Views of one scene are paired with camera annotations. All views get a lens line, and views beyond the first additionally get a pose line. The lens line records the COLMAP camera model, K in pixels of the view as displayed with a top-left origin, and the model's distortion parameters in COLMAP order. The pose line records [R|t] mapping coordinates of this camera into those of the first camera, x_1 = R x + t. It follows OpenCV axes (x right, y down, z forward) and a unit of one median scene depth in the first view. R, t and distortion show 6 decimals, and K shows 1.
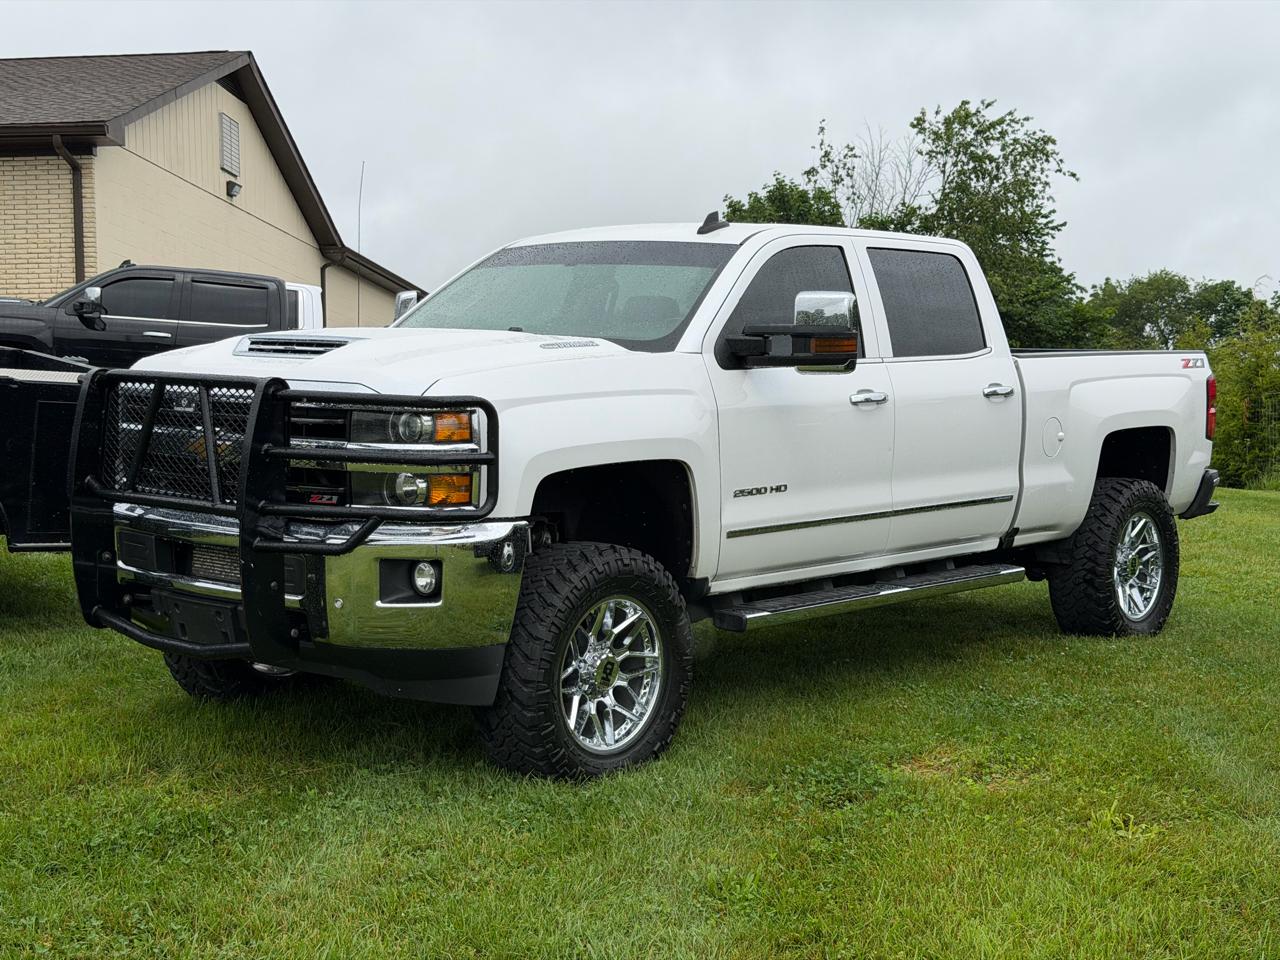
lens RADIAL K [[1994.5, 0, 665.1], [0, 1994.5, 475.7], [0, 0, 1]] dist [0.262403, -0.571406]
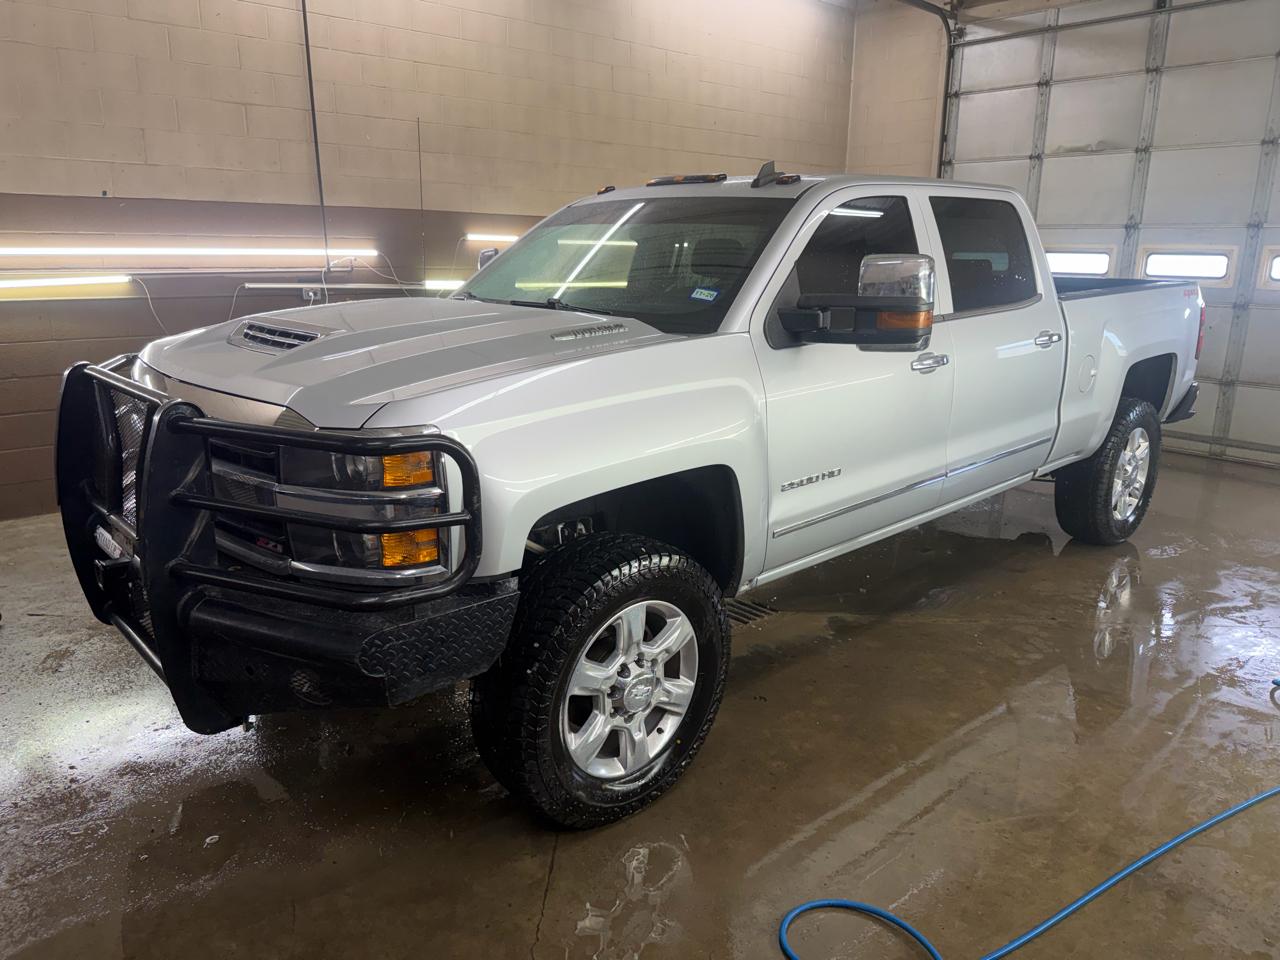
lens RADIAL K [[932.6, 0, 640.0], [0, 932.6, 480.0], [0, 0, 1]] dist [0.026724, -0.000385]
pose [[0.992281, 0.015647, -0.123018, 0.021971], [0.007436, 0.982715, 0.184977, -0.071406], [0.123786, -0.184464, 0.975013, 0.565161]]
